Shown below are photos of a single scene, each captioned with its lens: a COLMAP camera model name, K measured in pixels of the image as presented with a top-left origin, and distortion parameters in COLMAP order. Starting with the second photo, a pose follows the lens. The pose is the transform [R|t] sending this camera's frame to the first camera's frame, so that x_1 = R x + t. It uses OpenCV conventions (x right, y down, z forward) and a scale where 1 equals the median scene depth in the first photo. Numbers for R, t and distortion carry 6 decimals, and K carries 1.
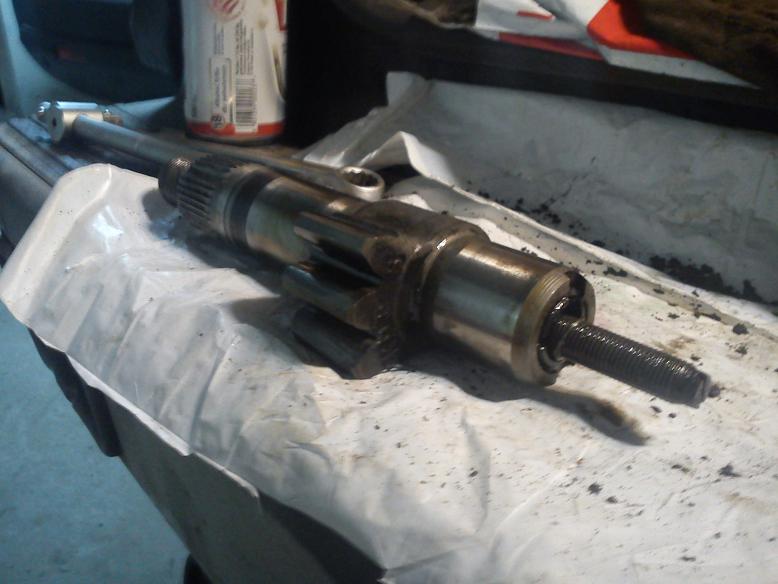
lens RADIAL K [[775.9, 0, 389.0], [0, 775.9, 292.0], [0, 0, 1]] dist [-0.096257, 0.018712]
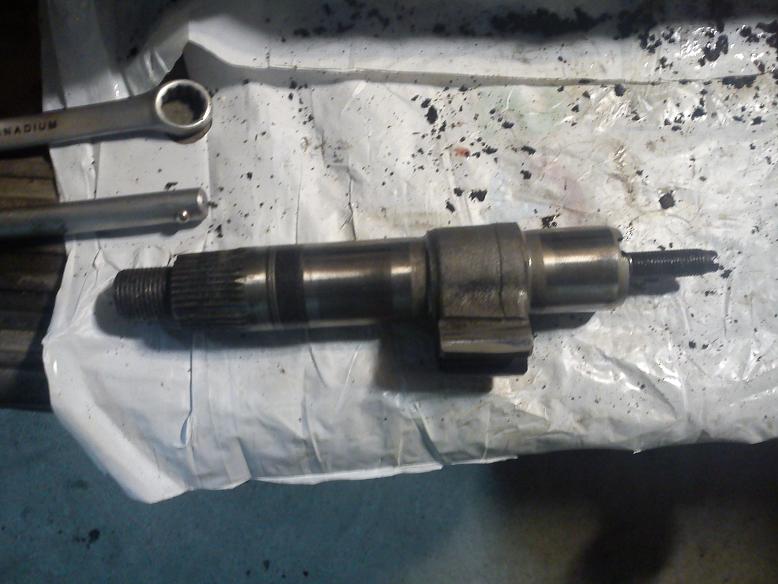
lens RADIAL K [[775.9, 0, 389.0], [0, 775.9, 292.0], [0, 0, 1]] dist [-0.096257, 0.018712]
pose [[0.655358, -0.747810, 0.106231, -0.243530], [0.352139, 0.426924, 0.832907, -1.252227], [-0.668209, -0.508445, 0.543121, 0.441382]]
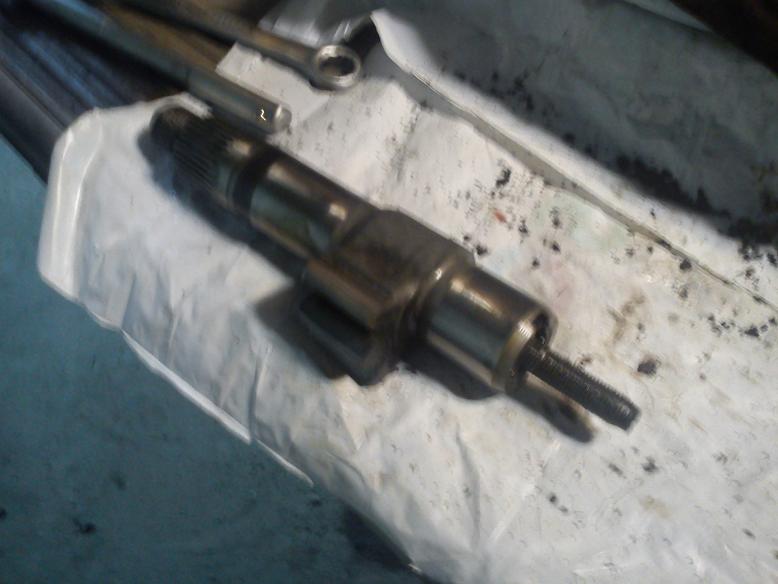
lens RADIAL K [[775.9, 0, 389.0], [0, 775.9, 292.0], [0, 0, 1]] dist [-0.096257, 0.018712]
pose [[0.993357, -0.113368, -0.019728, 0.029343], [0.109250, 0.875309, 0.471061, -0.624618], [-0.036135, -0.470087, 0.881880, -0.053749]]
